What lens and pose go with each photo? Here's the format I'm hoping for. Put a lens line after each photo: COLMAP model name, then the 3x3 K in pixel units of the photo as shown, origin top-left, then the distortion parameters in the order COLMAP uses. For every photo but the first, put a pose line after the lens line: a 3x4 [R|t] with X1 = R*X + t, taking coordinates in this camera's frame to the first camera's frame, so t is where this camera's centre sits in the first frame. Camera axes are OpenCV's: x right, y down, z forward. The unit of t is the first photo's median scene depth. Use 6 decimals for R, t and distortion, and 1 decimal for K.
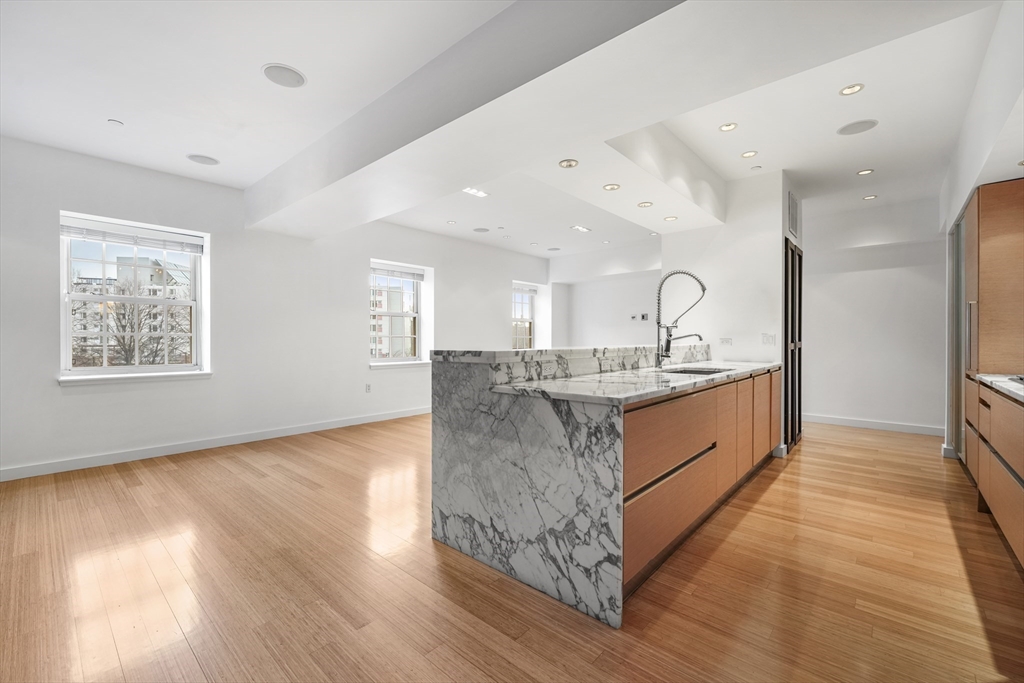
lens RADIAL K [[425.9, 0, 511.5], [0, 425.9, 342.7], [0, 0, 1]] dist [-0.002193, -0.000436]
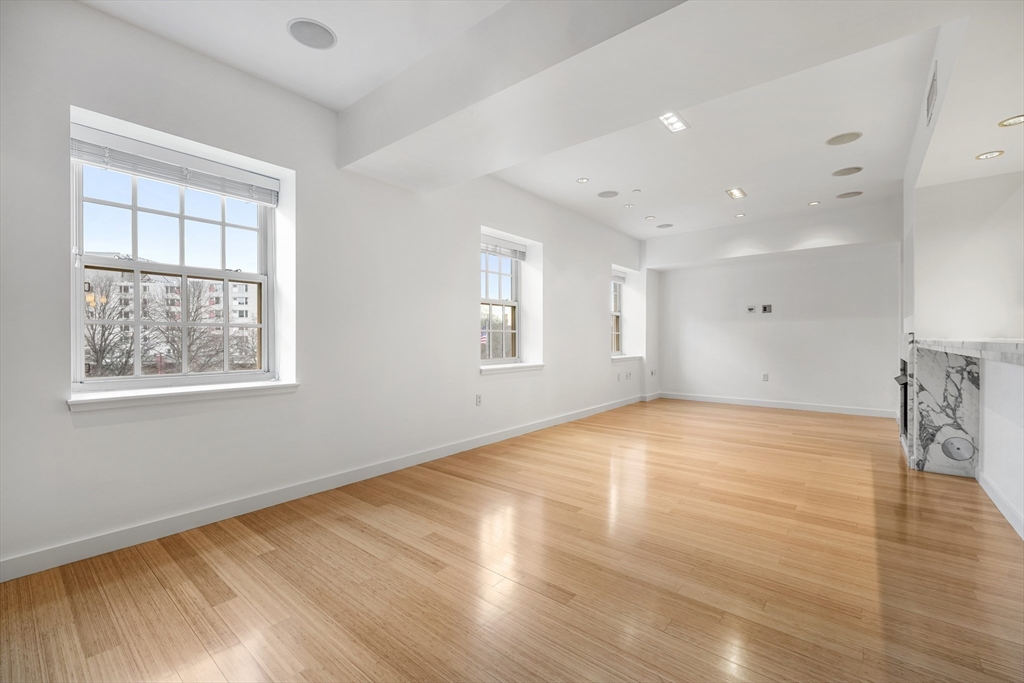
lens RADIAL K [[425.9, 0, 508.6], [0, 425.9, 341.3], [0, 0, 1]] dist [-0.002193, -0.000436]
pose [[0.999219, -0.001781, 0.039483, -0.496403], [0.001860, 0.999996, -0.001964, 0.009363], [-0.039479, 0.002036, 0.999218, 0.405717]]
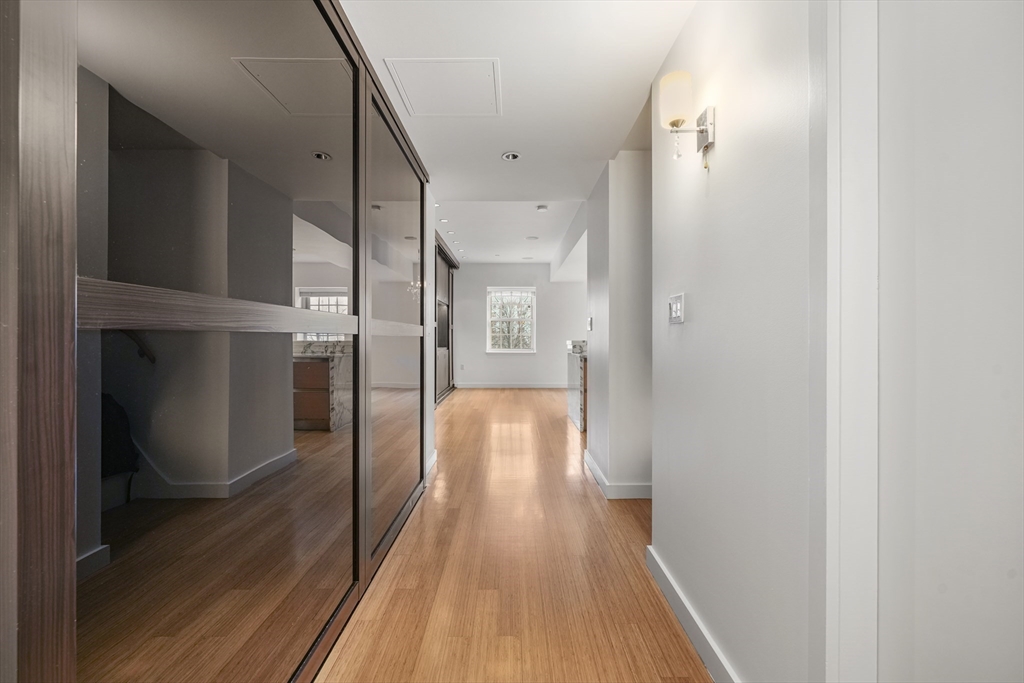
lens RADIAL K [[425.9, 0, 511.0], [0, 425.9, 338.1], [0, 0, 1]] dist [-0.002193, -0.000436]
pose [[0.668041, 0.003293, -0.744117, 0.959639], [-0.009676, 0.999944, -0.004262, 0.011540], [0.744062, 0.010048, 0.668035, -0.617698]]
